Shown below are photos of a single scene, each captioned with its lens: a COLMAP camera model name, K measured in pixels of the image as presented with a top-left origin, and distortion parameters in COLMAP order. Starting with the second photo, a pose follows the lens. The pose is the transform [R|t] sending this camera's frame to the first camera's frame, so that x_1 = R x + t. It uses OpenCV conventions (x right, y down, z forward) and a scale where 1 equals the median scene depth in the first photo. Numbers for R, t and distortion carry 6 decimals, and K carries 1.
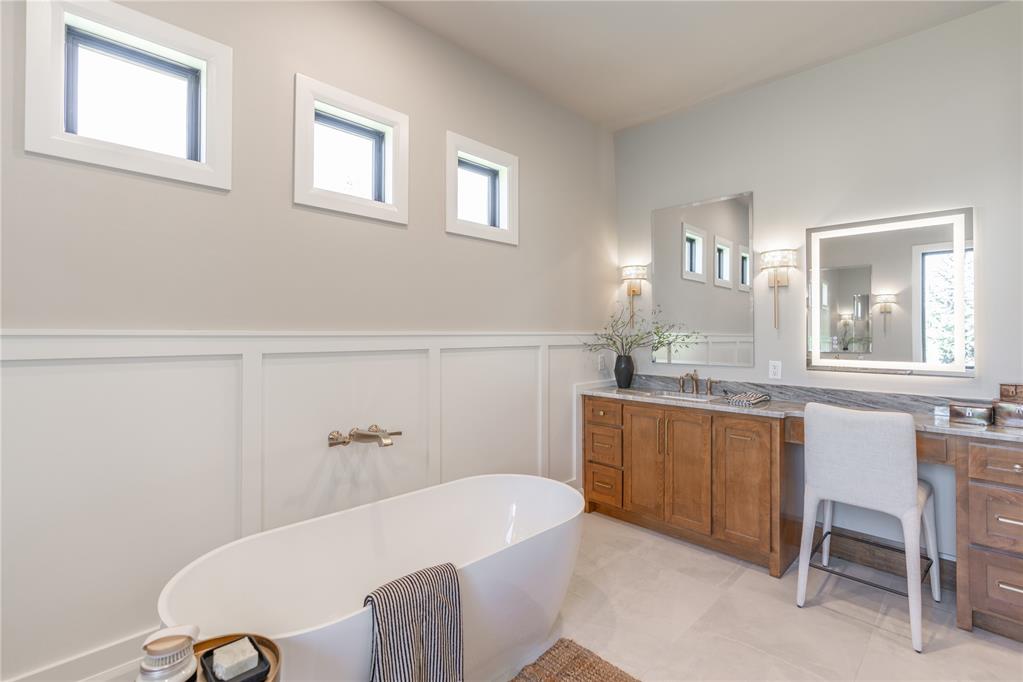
lens RADIAL K [[465.5, 0, 511.3], [0, 465.5, 335.5], [0, 0, 1]] dist [-0.004229, 0.001701]
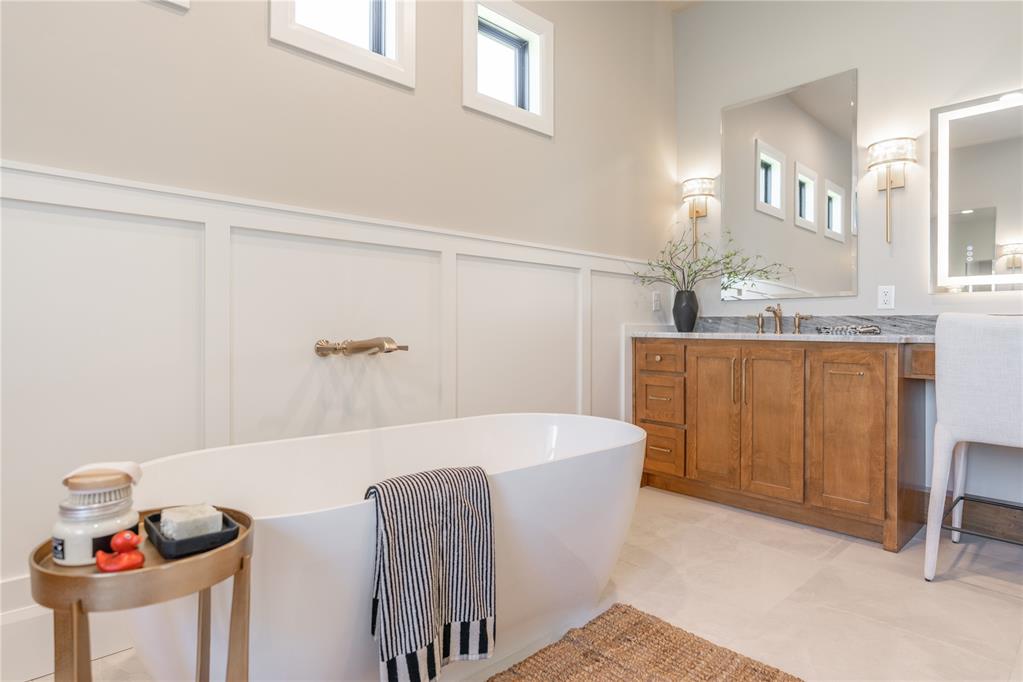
lens RADIAL K [[562.0, 0, 513.3], [0, 562.0, 339.1], [0, 0, 1]] dist [0.001511, -0.001965]
pose [[0.999525, 0.001403, -0.030772, -0.026066], [-0.001099, 0.999950, 0.009897, 0.157210], [0.030784, -0.009859, 0.999477, 0.055726]]
